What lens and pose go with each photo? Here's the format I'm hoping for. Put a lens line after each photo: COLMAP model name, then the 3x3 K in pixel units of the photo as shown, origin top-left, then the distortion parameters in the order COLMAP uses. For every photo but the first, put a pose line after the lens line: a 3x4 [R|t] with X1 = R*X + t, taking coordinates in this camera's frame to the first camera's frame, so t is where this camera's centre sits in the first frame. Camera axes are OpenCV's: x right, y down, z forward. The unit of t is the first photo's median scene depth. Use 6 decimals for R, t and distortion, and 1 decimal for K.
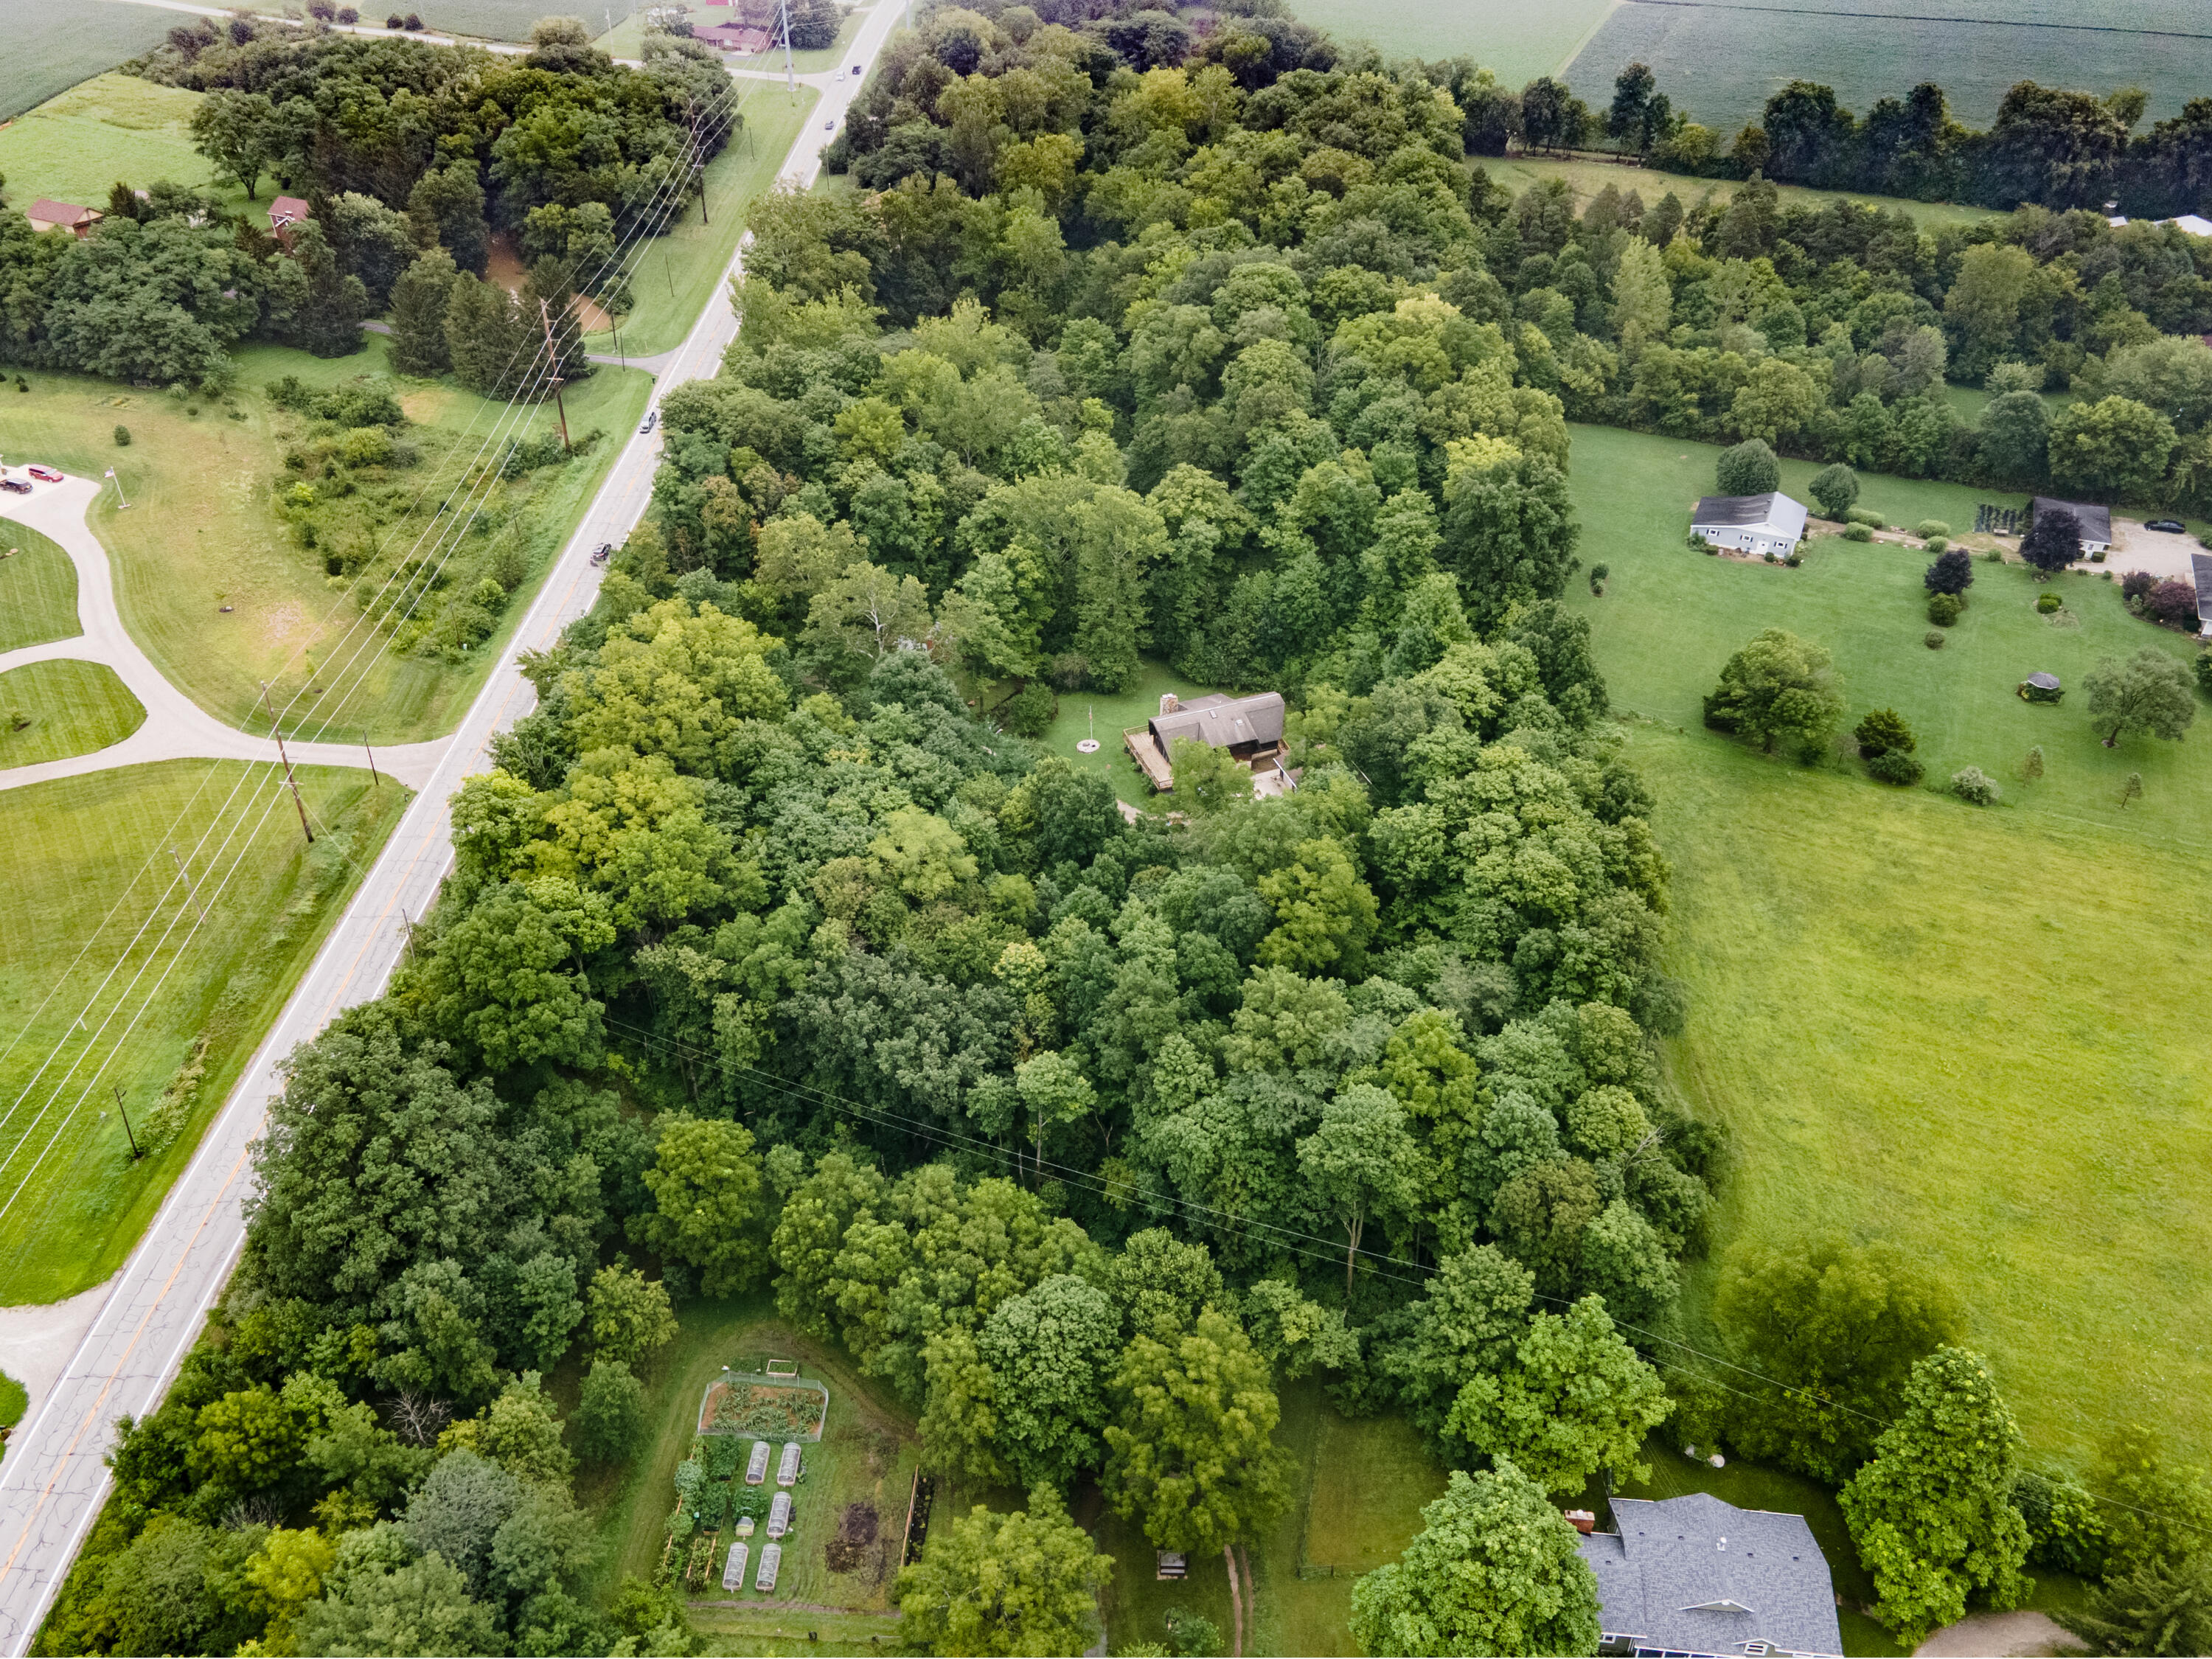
lens RADIAL K [[1624.5, 0, 1188.6], [0, 1624.5, 728.5], [0, 0, 1]] dist [0.009025, 0.055541]
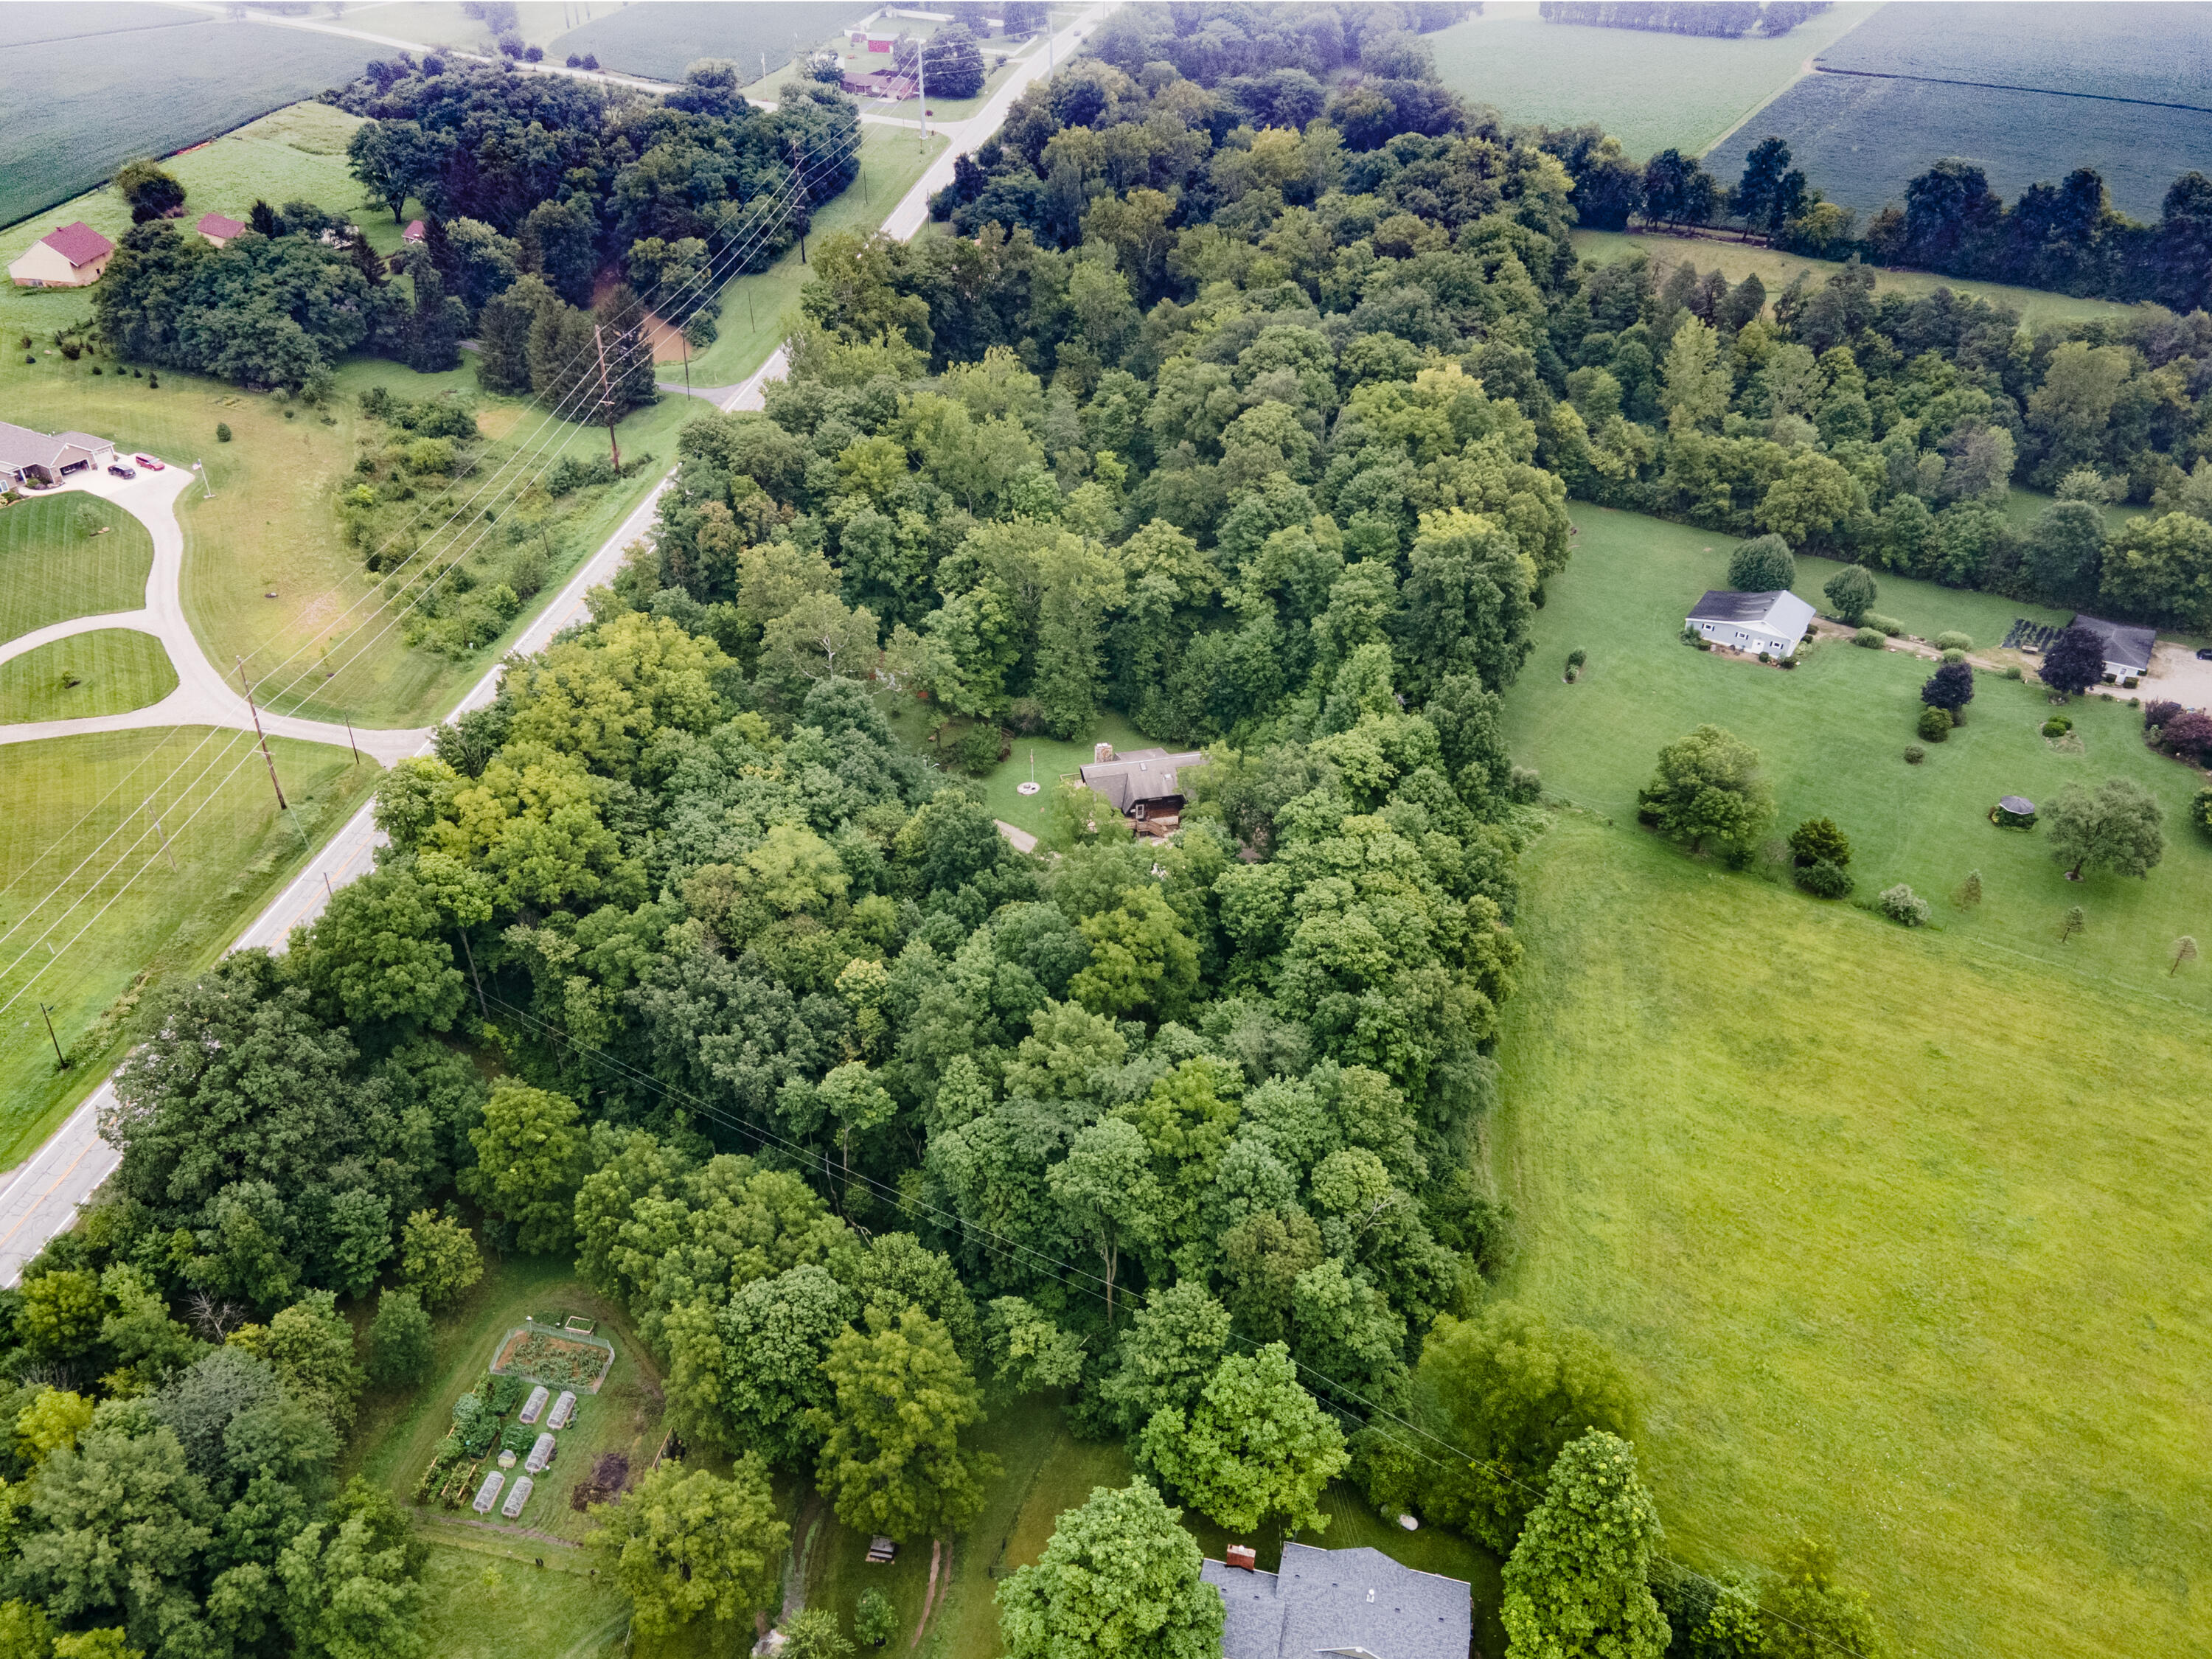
lens RADIAL K [[1624.3, 0, 1100.3], [0, 1624.3, 831.9], [0, 0, 1]] dist [0.014944, 0.052988]
pose [[0.988051, 0.090050, -0.125087, 0.139947], [-0.087221, 0.995798, 0.027923, 0.007002], [0.127076, -0.016679, 0.991753, -0.010139]]
